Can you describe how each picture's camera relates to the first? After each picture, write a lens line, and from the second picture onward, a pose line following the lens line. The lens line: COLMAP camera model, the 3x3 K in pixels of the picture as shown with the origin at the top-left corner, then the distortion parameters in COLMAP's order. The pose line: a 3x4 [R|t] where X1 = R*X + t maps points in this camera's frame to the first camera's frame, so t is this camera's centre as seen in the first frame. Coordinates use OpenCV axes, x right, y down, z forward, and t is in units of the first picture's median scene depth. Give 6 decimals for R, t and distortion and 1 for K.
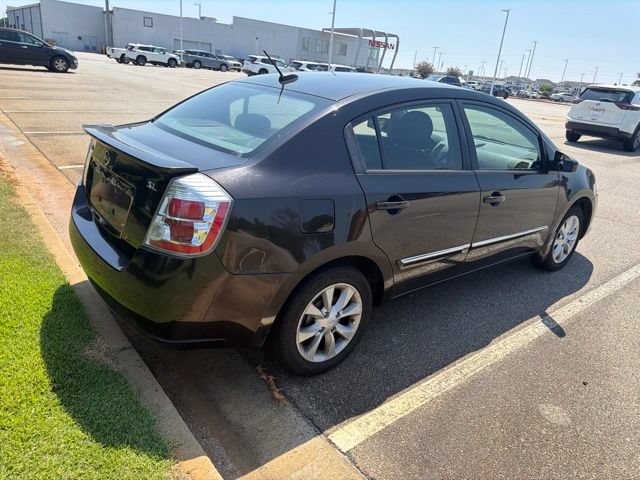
lens RADIAL K [[459.7, 0, 322.8], [0, 459.7, 236.3], [0, 0, 1]] dist [-0.002097, -0.004529]
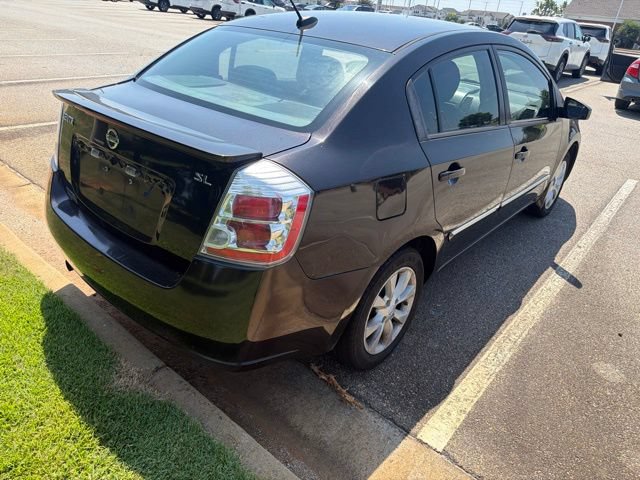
lens RADIAL K [[458.0, 0, 322.4], [0, 458.0, 246.4], [0, 0, 1]] dist [-0.003724, -0.004727]
pose [[0.981457, -0.093357, 0.167414, -0.235472], [0.067319, 0.985623, 0.154971, -0.077960], [-0.179475, -0.140827, 0.973631, 0.151997]]
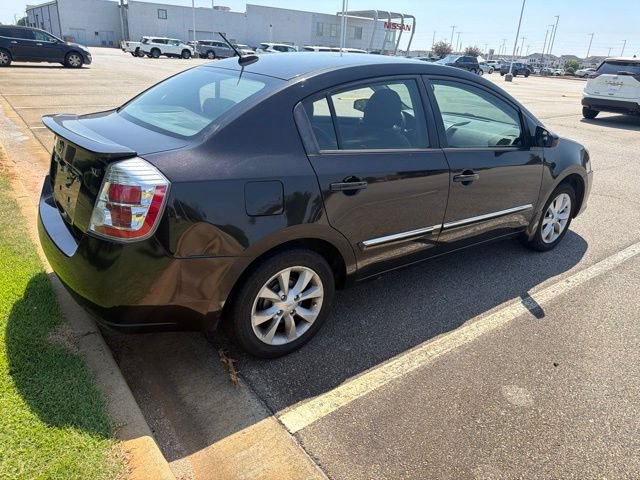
lens RADIAL K [[459.2, 0, 320.0], [0, 459.2, 240.0], [0, 0, 1]] dist [-0.000759, -0.006939]
pose [[0.998326, -0.021328, -0.053764, 0.130579], [0.023168, 0.999159, 0.033835, 0.012634], [0.052998, -0.035024, 0.997980, 0.013316]]
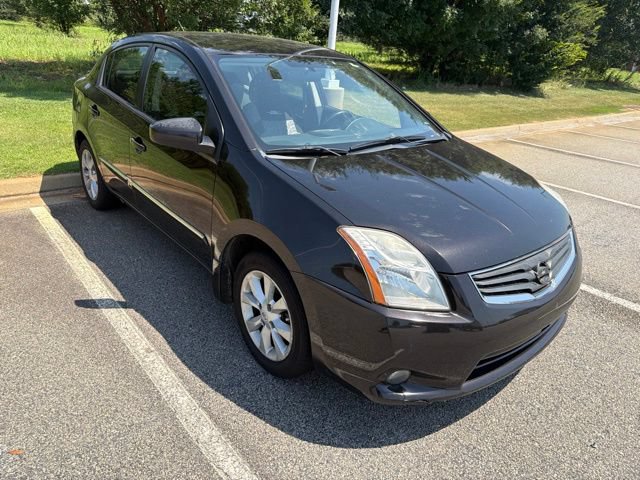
lens RADIAL K [[457.0, 0, 322.3], [0, 457.0, 240.2], [0, 0, 1]] dist [-0.003139, -0.002090]
pose [[0.037706, 0.291844, -0.955722, 1.578015], [-0.442671, 0.862321, 0.245858, -0.361094], [0.895891, 0.413800, 0.161705, 1.451115]]
